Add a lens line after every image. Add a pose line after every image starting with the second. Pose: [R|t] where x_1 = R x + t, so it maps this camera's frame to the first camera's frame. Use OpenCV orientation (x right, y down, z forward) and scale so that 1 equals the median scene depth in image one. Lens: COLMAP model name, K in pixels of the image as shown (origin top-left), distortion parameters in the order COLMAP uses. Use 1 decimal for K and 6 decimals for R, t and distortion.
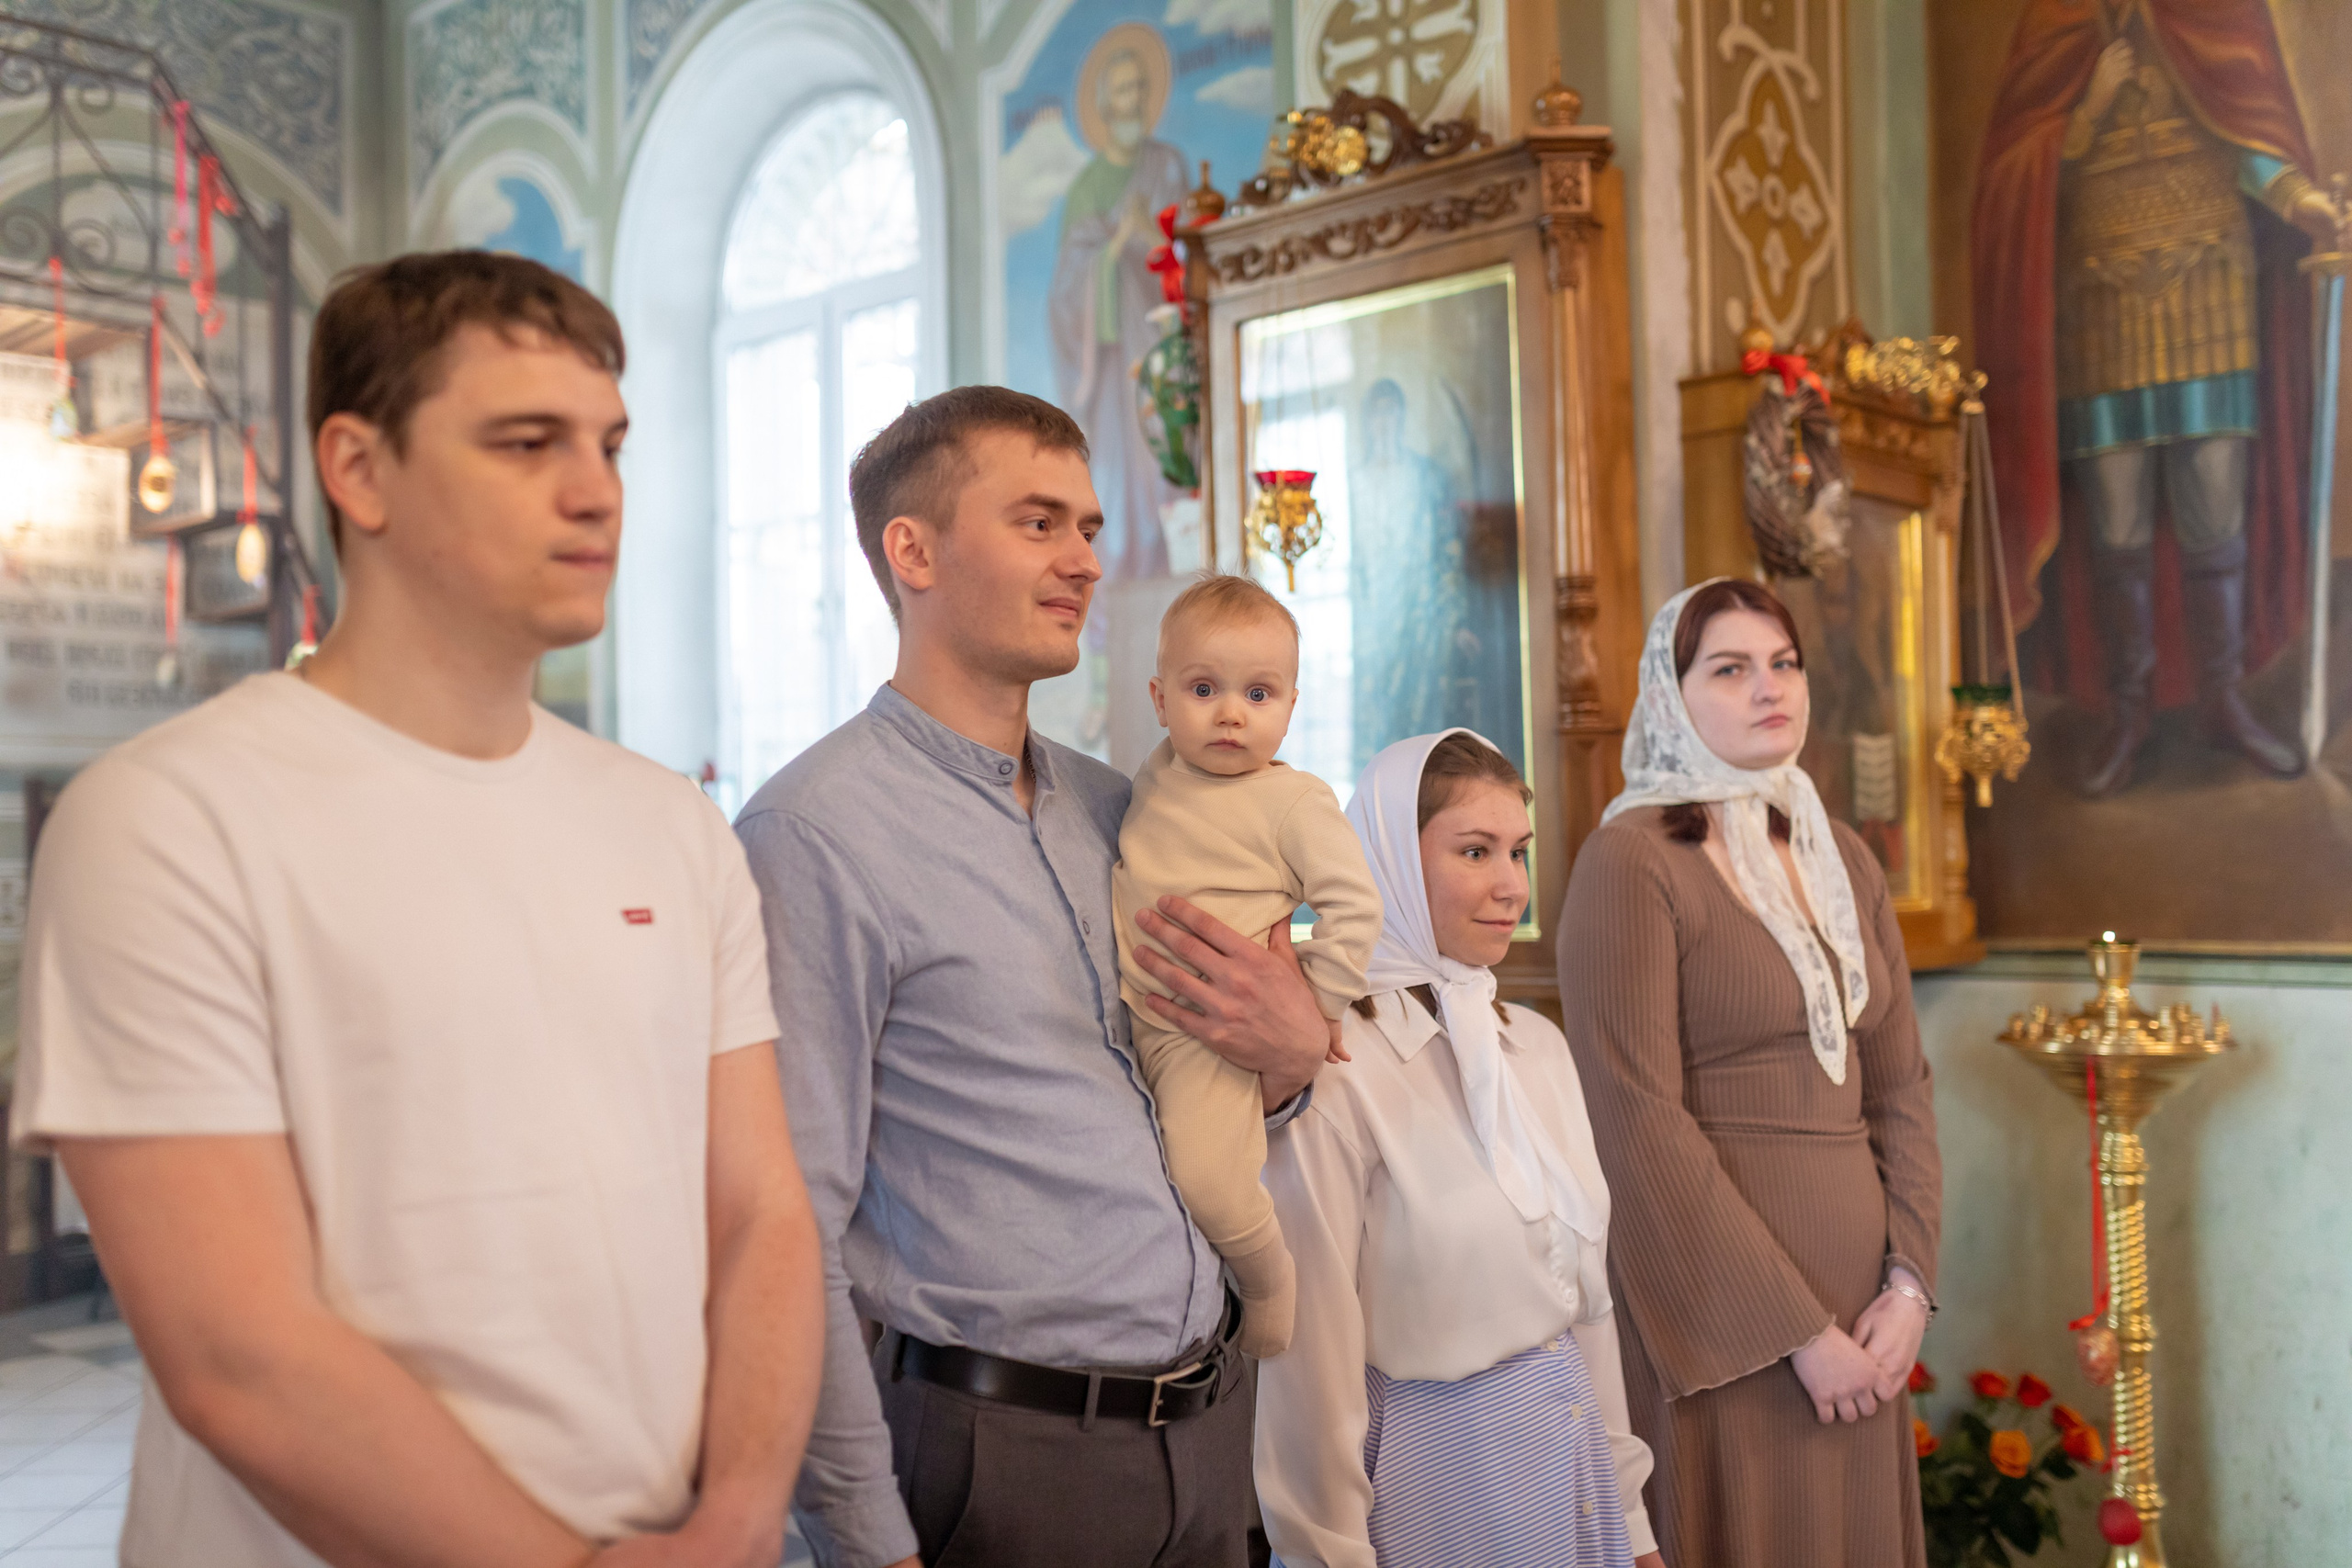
lens RADIAL K [[2248.6, 0, 1176.0], [0, 2248.6, 784.0], [0, 0, 1]] dist [0.008270, -0.016275]
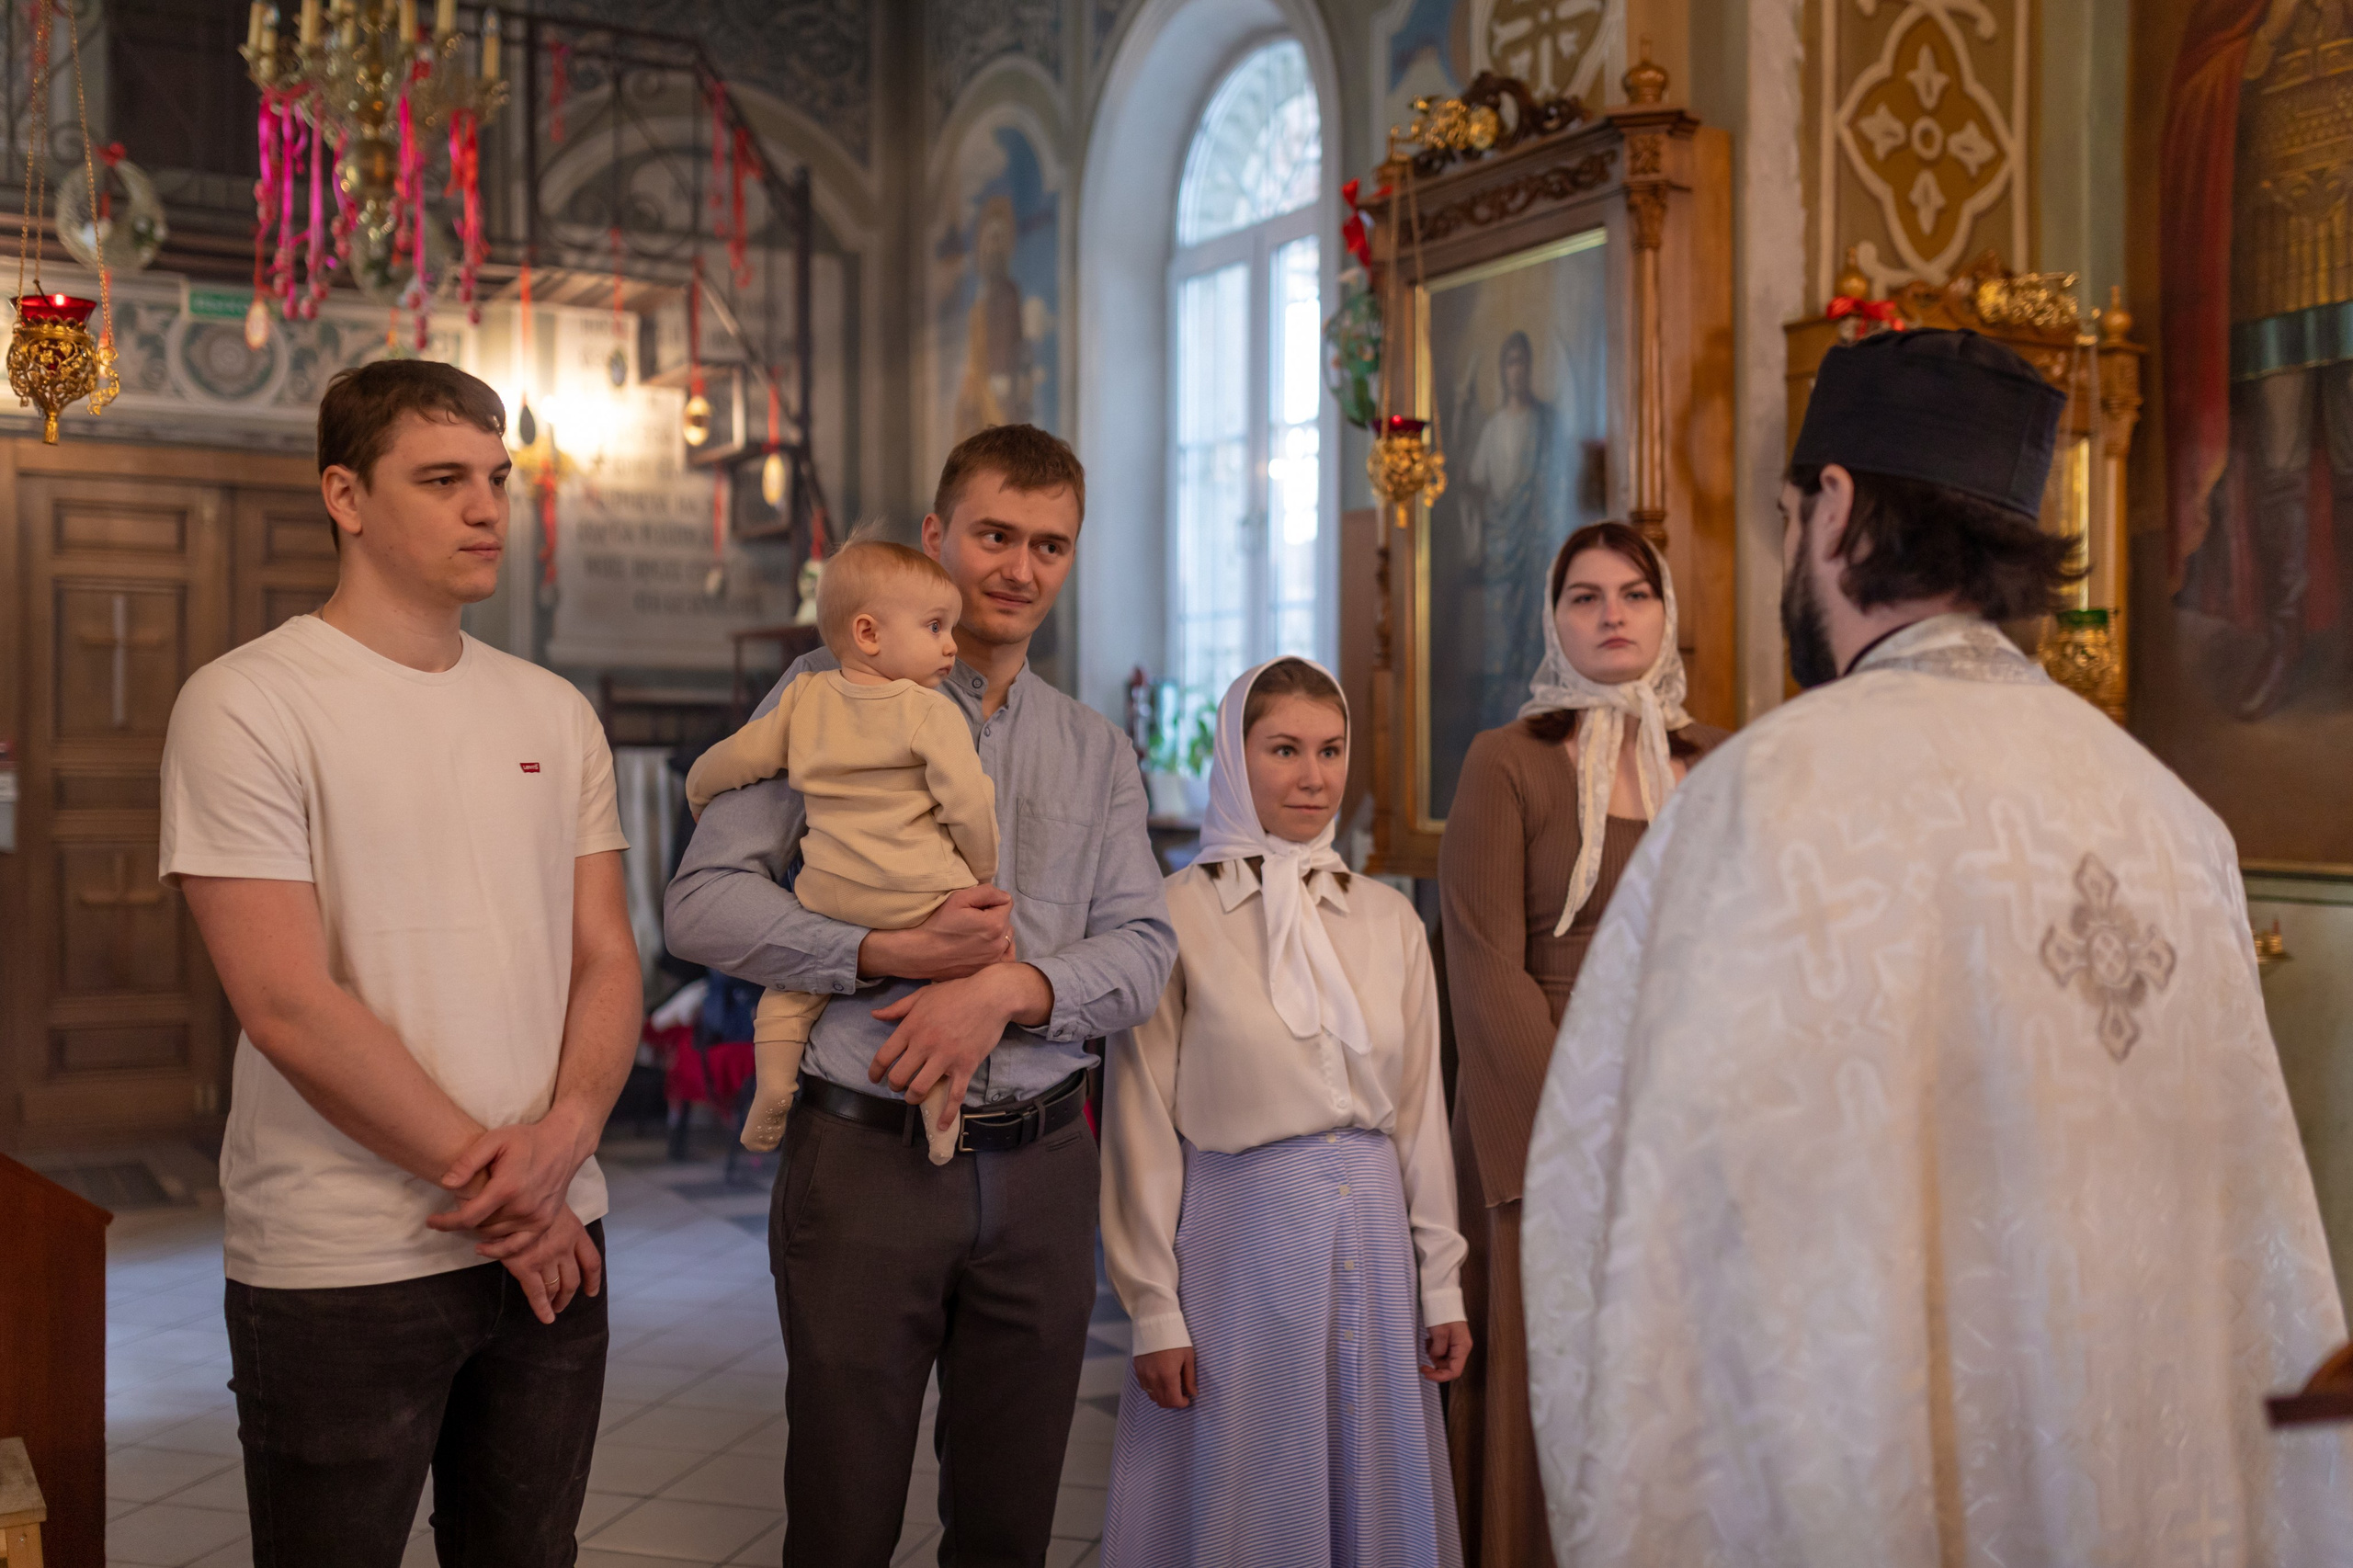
lens RADIAL K [[2389.1, 0, 1136.0], [0, 2389.1, 785.4], [0, 0, 1]] dist [-0.004066, -0.007211]
pose [[0.949536, 0.024777, -0.312677, 0.271412], [-0.011866, 0.998999, 0.043126, -0.004432], [0.313433, -0.037239, 0.948880, -0.177150]]
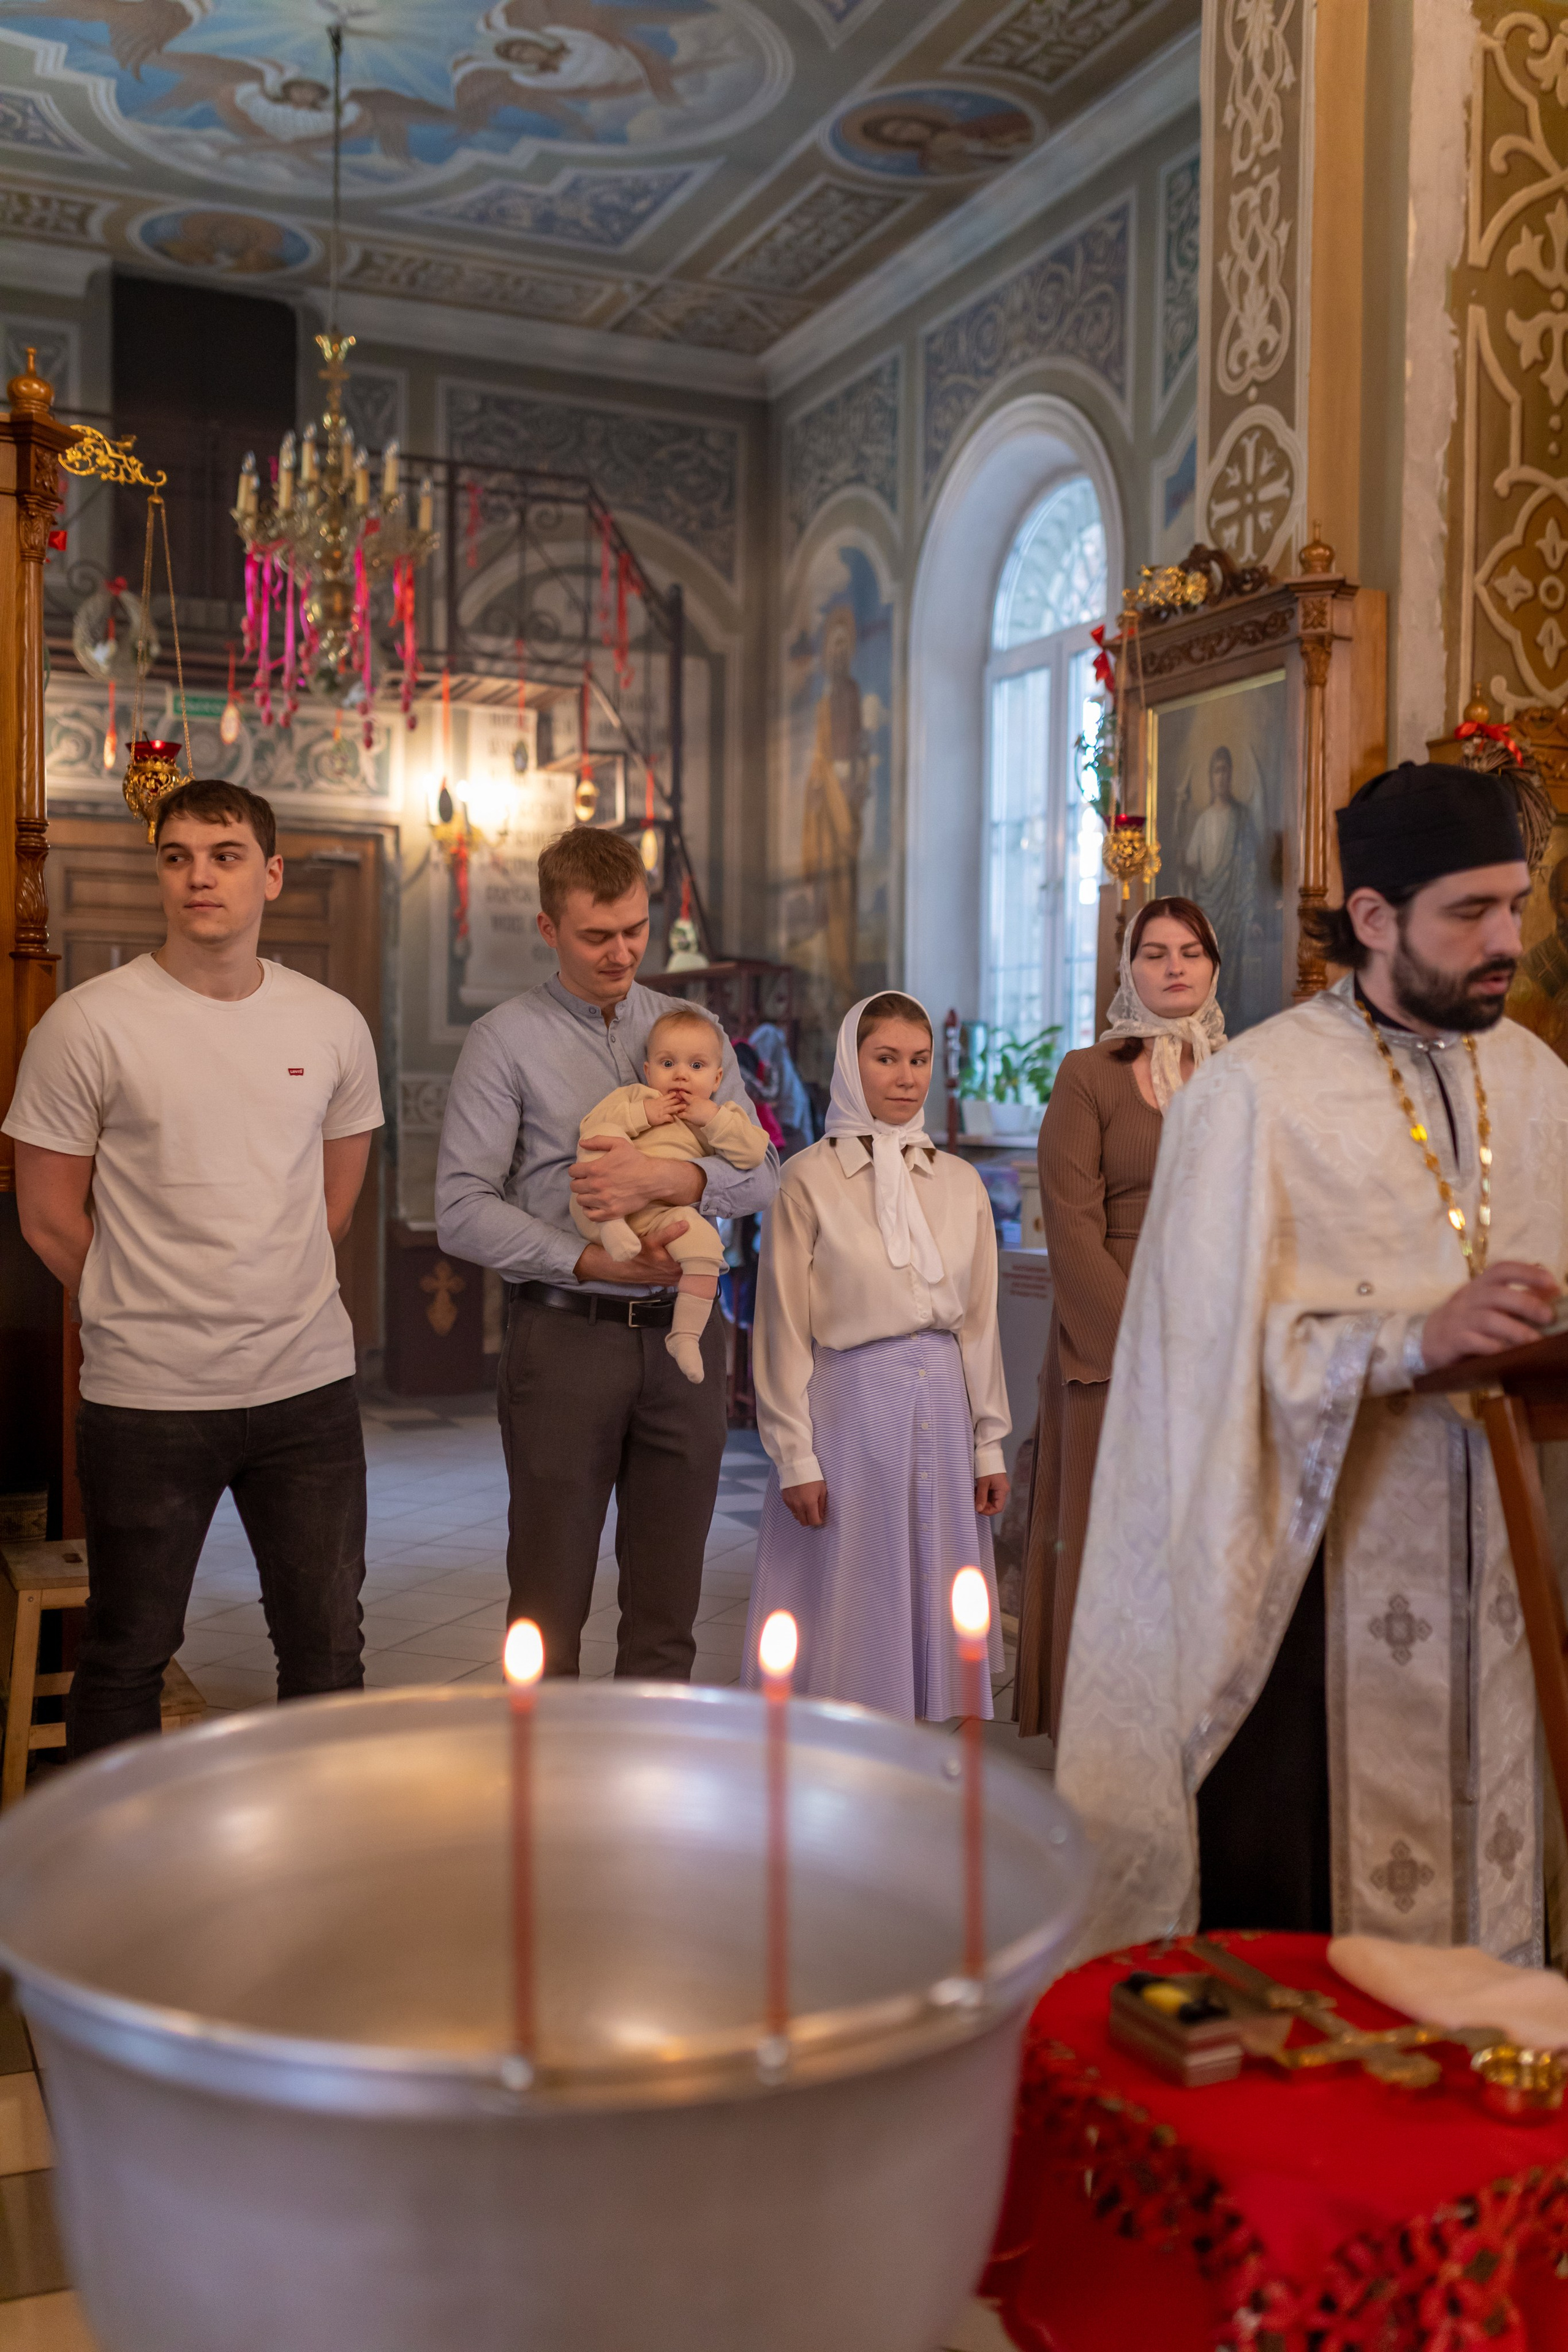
lens RADIAL K [[2272.1, 0, 787.2], [0, 2272.1, 1168.4], [0, 0, 1]] dist [-0.002079, 0.013829]
pose [[0.917615, 0.041698, -0.395278, 0.396257], [-0.018550, 0.997891, 0.062205, 0.002651], [0.397038, -0.049748, 0.916453, -0.421062]]
